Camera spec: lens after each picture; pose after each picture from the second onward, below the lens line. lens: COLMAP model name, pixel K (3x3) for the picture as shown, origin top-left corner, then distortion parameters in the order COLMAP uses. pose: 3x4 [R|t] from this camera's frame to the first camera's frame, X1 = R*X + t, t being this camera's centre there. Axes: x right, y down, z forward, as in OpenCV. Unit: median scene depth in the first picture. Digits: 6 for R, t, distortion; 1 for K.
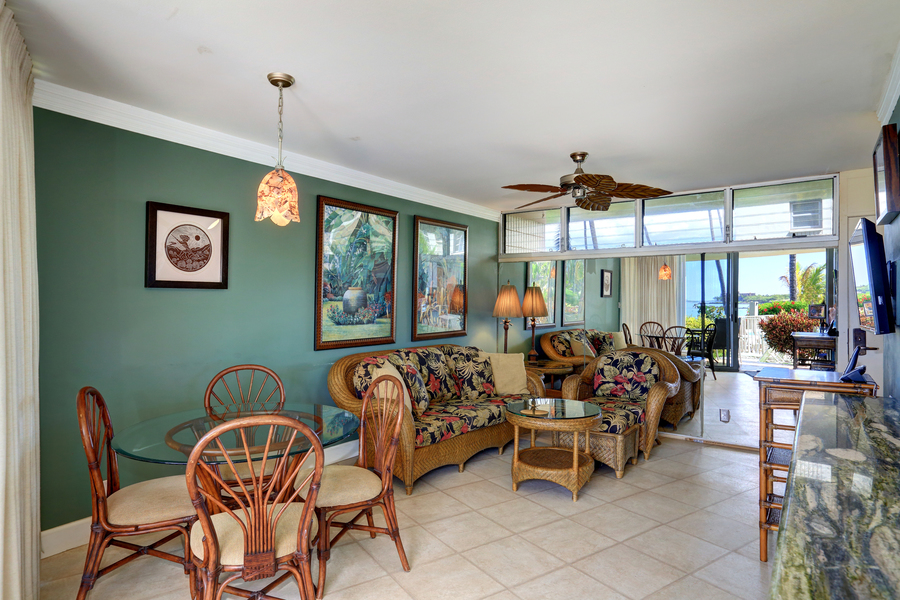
lens RADIAL K [[510.2, 0, 450.0], [0, 510.2, 300.0], [0, 0, 1]] dist [-0.044311, 0.019587]
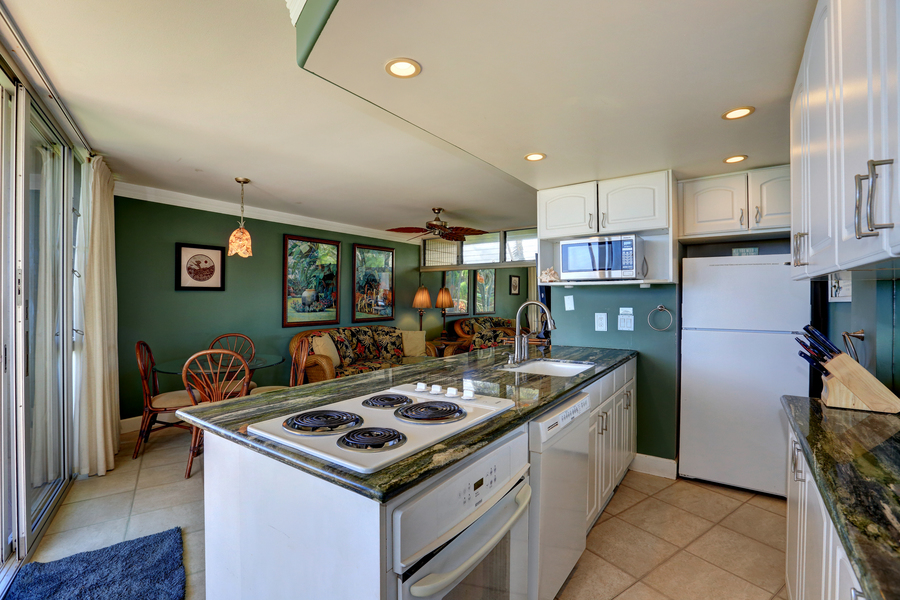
lens RADIAL K [[408.5, 0, 450.0], [0, 408.5, 300.0], [0, 0, 1]] dist [-0.042967, 0.000633]
pose [[0.999959, -0.004743, 0.007700, 0.260049], [0.004697, 0.999971, 0.005947, 0.003758], [-0.007728, -0.005911, 0.999953, -0.312484]]
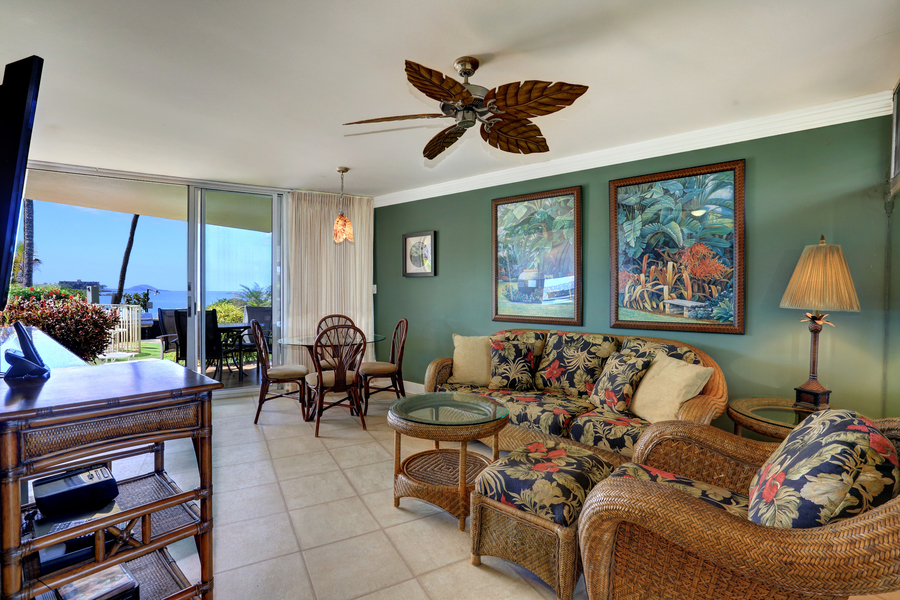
lens RADIAL K [[408.5, 0, 450.0], [0, 408.5, 300.0], [0, 0, 1]] dist [-0.042967, 0.000633]
pose [[-0.061421, 0.019813, -0.997915, 0.746304], [-0.002834, 0.999795, 0.020025, 0.025472], [0.998108, 0.004058, -0.061352, 0.918254]]
